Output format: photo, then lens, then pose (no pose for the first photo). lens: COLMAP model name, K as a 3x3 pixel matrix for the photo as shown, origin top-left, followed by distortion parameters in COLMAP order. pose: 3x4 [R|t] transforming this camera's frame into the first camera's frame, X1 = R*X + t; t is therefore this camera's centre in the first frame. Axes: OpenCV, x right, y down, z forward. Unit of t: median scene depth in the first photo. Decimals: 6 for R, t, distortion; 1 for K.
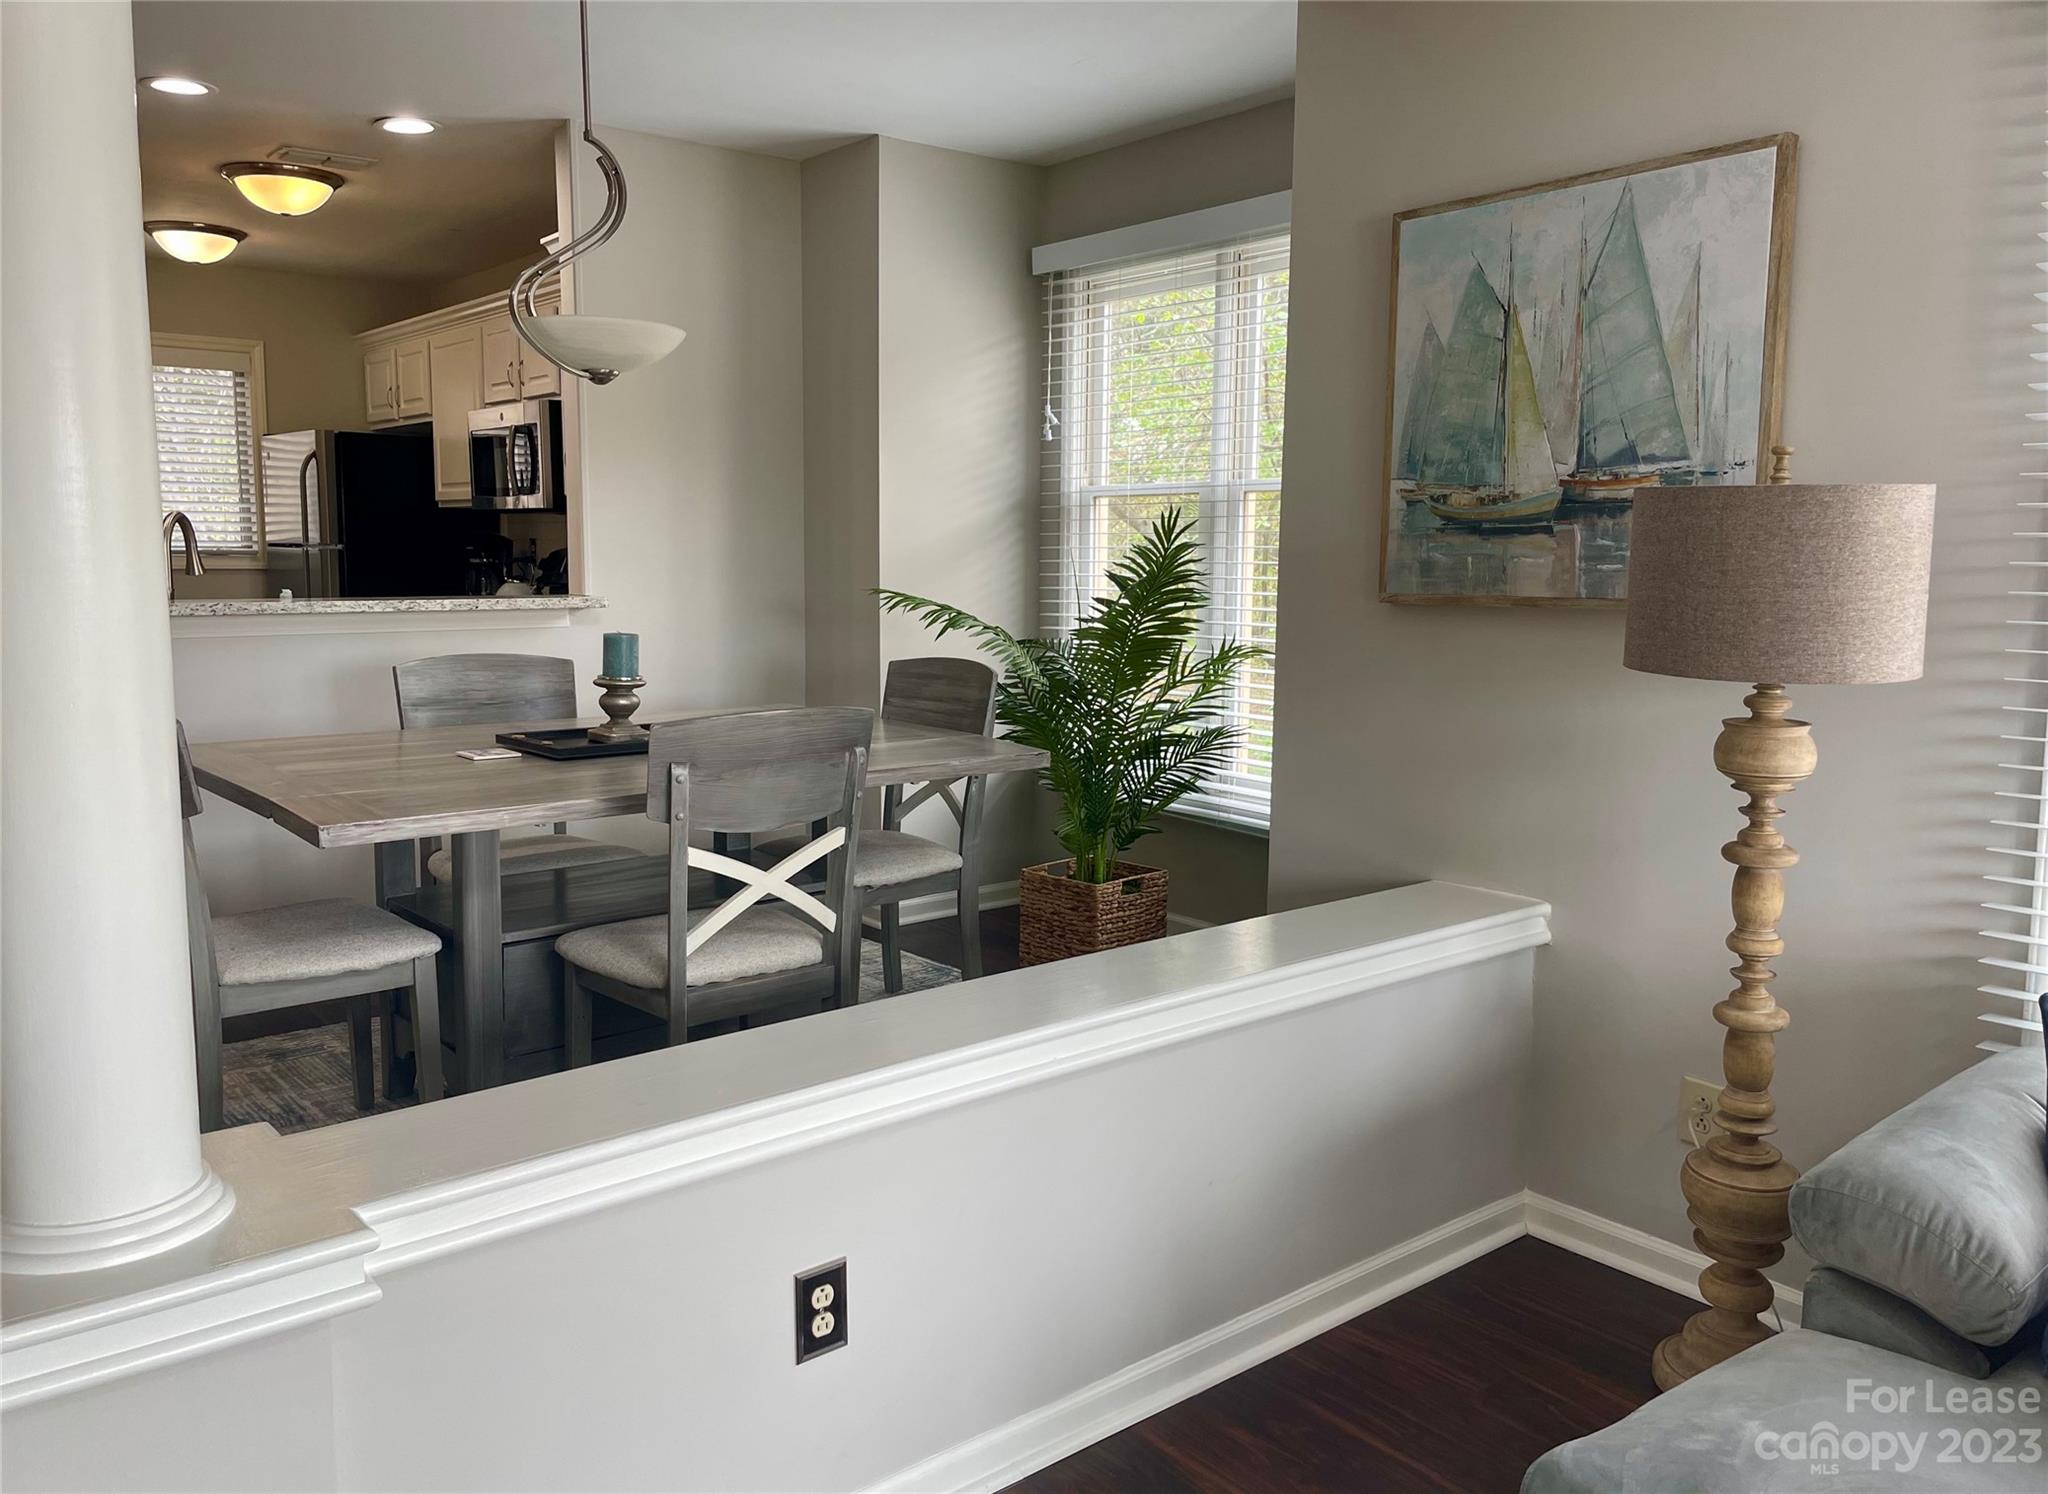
lens RADIAL K [[1558.4, 0, 1020.9], [0, 1558.4, 705.2], [0, 0, 1]] dist [0.092909, -0.123559]
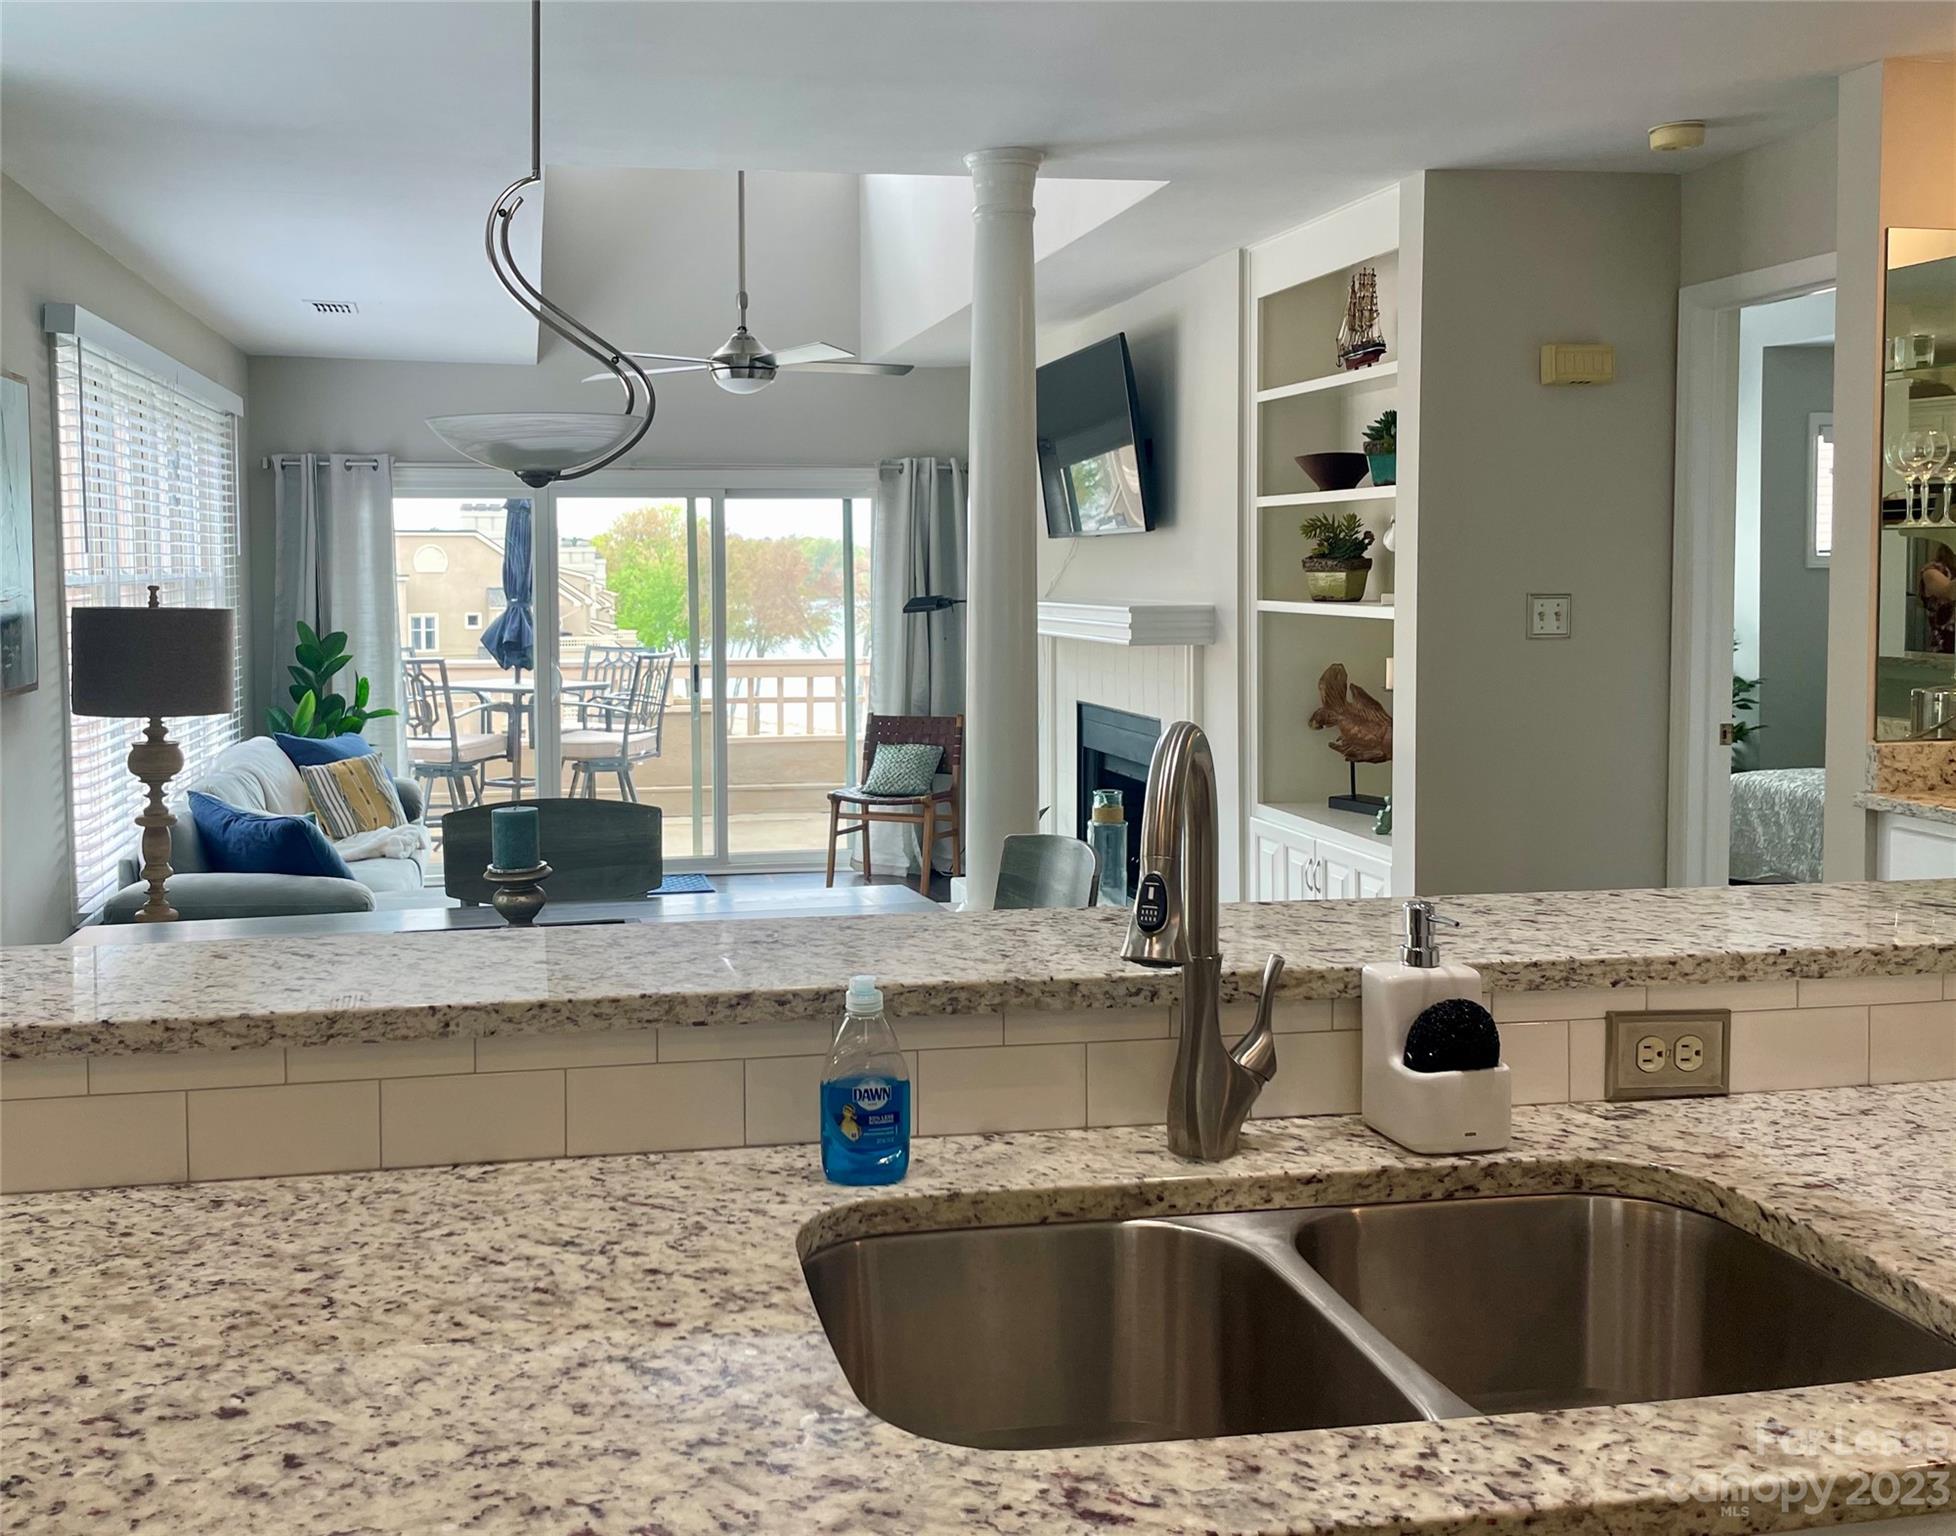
lens RADIAL K [[1756.2, 0, 799.5], [0, 1756.2, 654.0], [0, 0, 1]] dist [0.103216, -0.136866]
pose [[-0.866421, -0.026306, 0.498621, -0.891921], [0.051344, 0.988624, 0.141375, -0.260970], [-0.496668, 0.148091, -0.855213, 1.851420]]
